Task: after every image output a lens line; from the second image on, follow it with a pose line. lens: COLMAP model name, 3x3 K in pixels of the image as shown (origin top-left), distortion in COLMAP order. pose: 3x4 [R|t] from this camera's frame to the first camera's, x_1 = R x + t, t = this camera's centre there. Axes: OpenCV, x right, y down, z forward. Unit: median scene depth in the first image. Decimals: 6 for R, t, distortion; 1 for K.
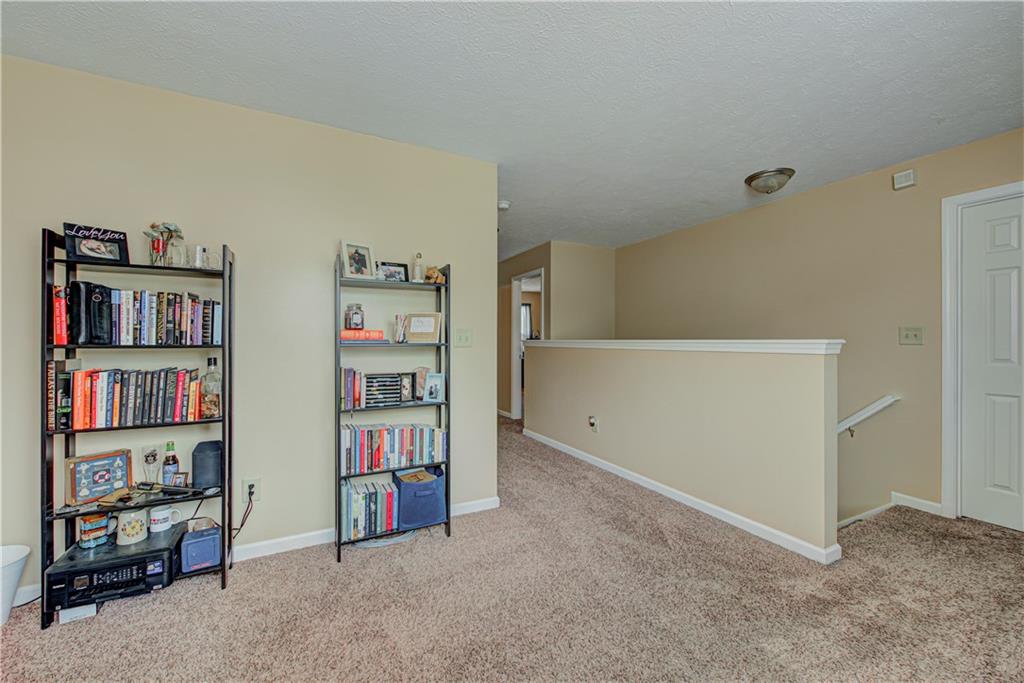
lens RADIAL K [[399.3, 0, 510.3], [0, 399.3, 339.8], [0, 0, 1]] dist [-0.001802, -0.000559]
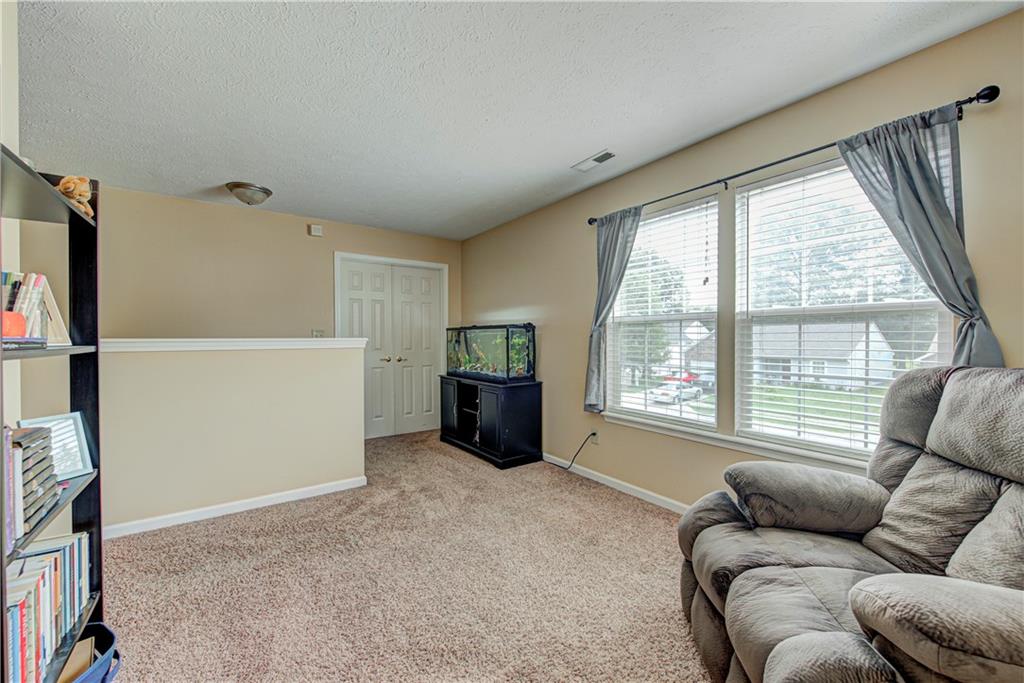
lens RADIAL K [[399.3, 0, 517.1], [0, 399.3, 340.9], [0, 0, 1]] dist [-0.001802, -0.000559]
pose [[-0.152116, -0.007976, 0.988330, -0.866619], [0.000861, 0.999966, 0.008202, -0.003482], [-0.988362, 0.002098, -0.152104, 0.700369]]
